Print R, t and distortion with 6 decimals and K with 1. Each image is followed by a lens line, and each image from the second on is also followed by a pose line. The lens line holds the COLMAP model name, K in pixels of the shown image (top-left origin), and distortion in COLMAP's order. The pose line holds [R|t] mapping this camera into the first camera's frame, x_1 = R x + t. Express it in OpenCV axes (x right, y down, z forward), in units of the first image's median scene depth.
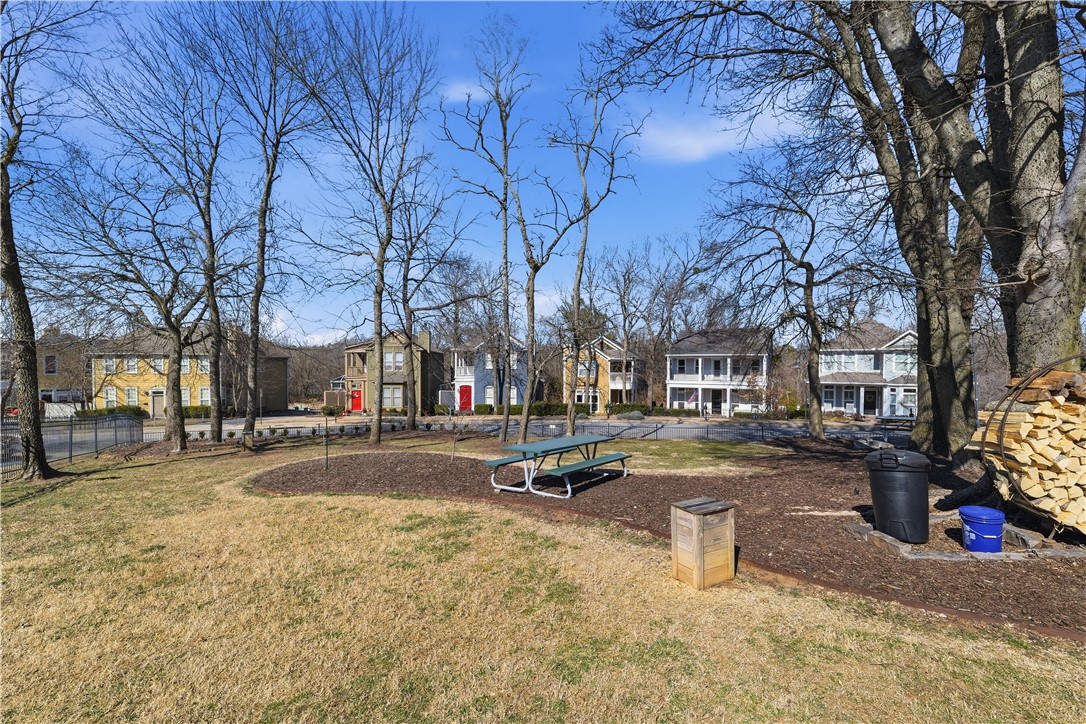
lens RADIAL K [[450.9, 0, 568.6], [0, 450.9, 367.5], [0, 0, 1]] dist [-0.015683, 0.000837]
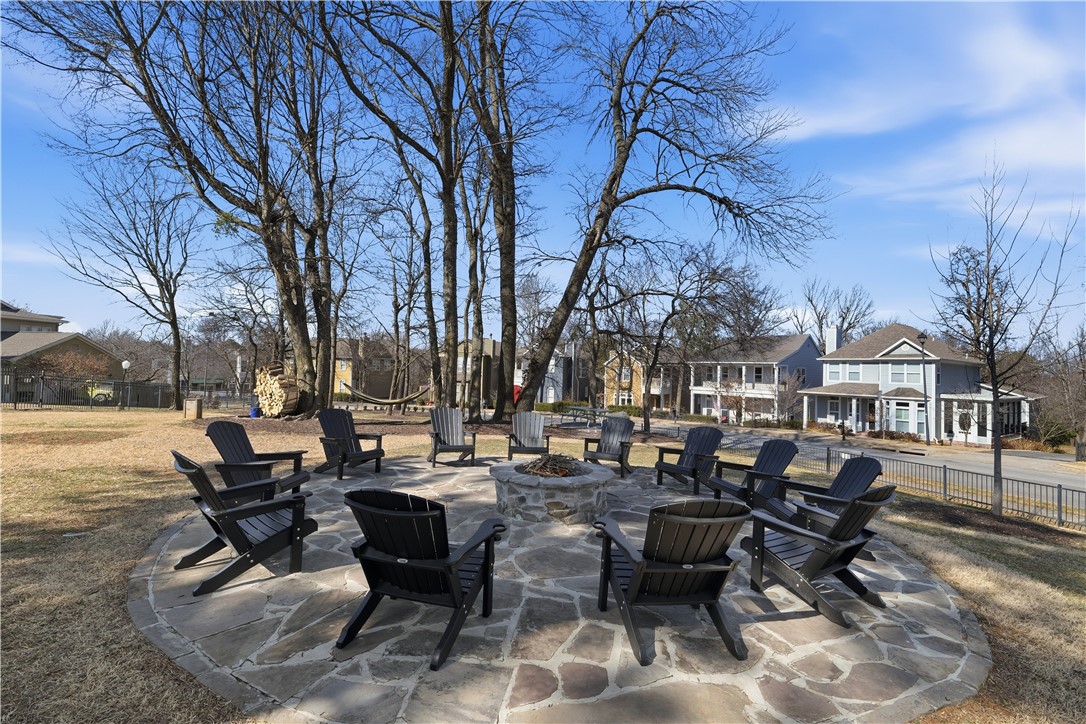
lens RADIAL K [[450.9, 0, 542.9], [0, 450.9, 356.2], [0, 0, 1]] dist [-0.015683, 0.000837]
pose [[0.922674, 0.008147, -0.385496, 0.321946], [-0.022997, 0.999160, -0.033926, 0.001109], [0.384896, 0.040167, 0.922086, -0.098488]]
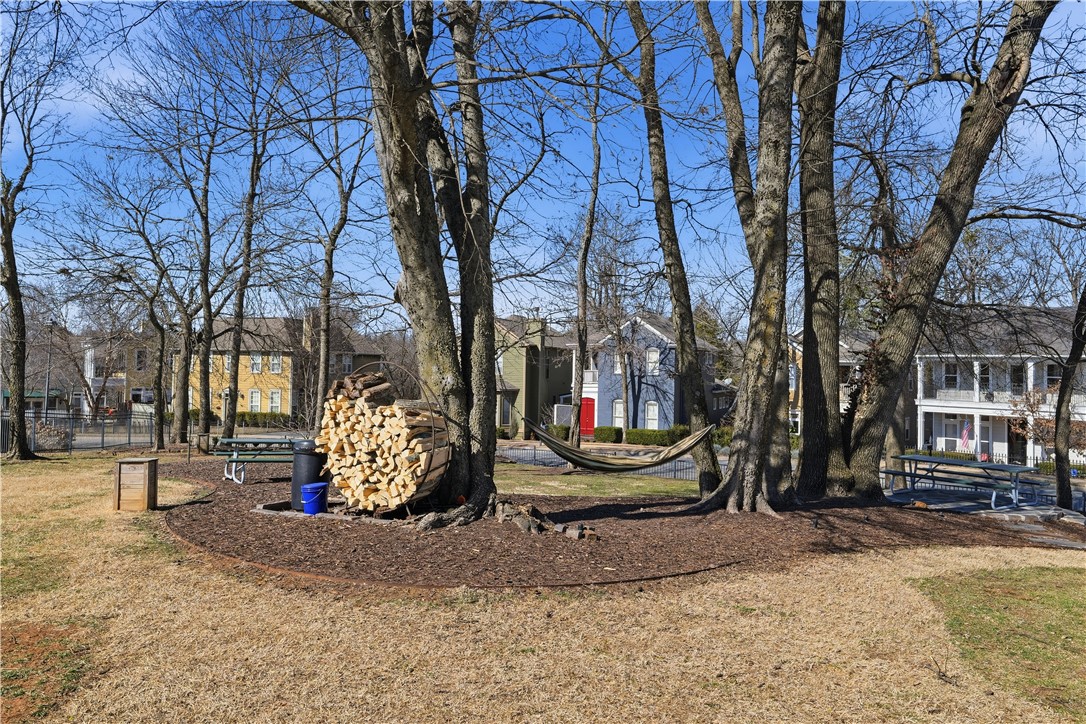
lens RADIAL K [[719.7, 0, 534.2], [0, 719.7, 341.9], [0, 0, 1]] dist [-0.005550, -0.001298]
pose [[0.920094, -0.000188, -0.391698, 0.134273], [-0.016471, 0.999097, -0.039169, -0.001078], [0.391352, 0.042491, 0.919260, -0.038476]]
